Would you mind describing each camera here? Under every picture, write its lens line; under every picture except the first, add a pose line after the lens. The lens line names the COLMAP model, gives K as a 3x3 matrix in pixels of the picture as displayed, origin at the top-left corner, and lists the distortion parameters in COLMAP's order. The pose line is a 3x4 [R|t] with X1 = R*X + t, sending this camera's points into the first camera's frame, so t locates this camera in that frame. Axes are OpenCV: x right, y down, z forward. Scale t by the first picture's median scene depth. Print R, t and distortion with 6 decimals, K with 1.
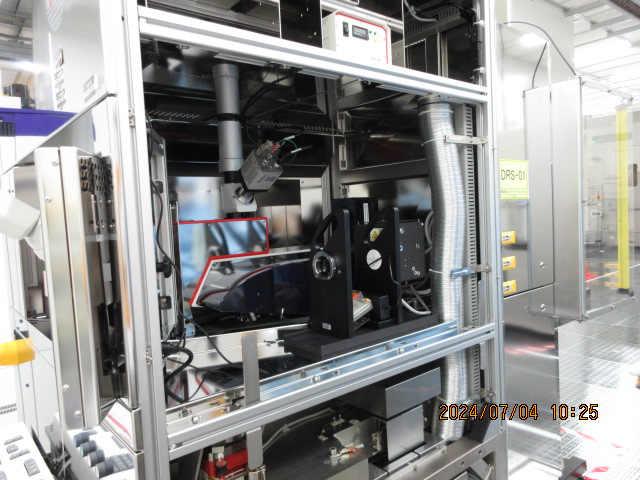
lens RADIAL K [[480.6, 0, 322.8], [0, 480.6, 240.8], [0, 0, 1]] dist [0.002569, 0.002218]
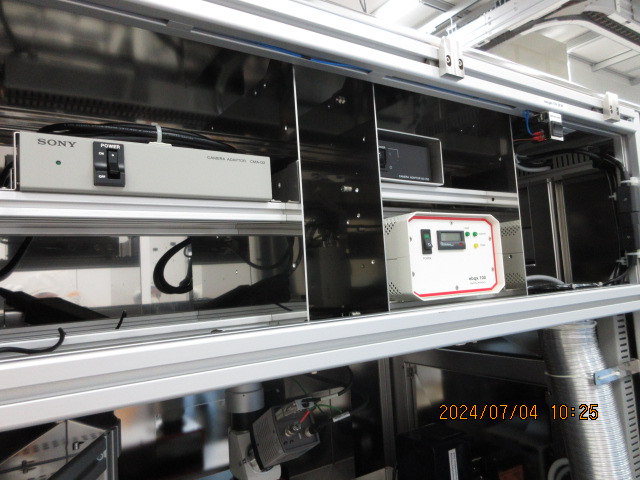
lens RADIAL K [[480.6, 0, 317.7], [0, 480.6, 240.1], [0, 0, 1]] dist [0.002569, 0.002218]
pose [[0.993262, -0.015169, -0.114890, -0.012314], [-0.000796, 0.990481, -0.137650, -0.315638], [0.115884, 0.136814, 0.983795, 0.373442]]
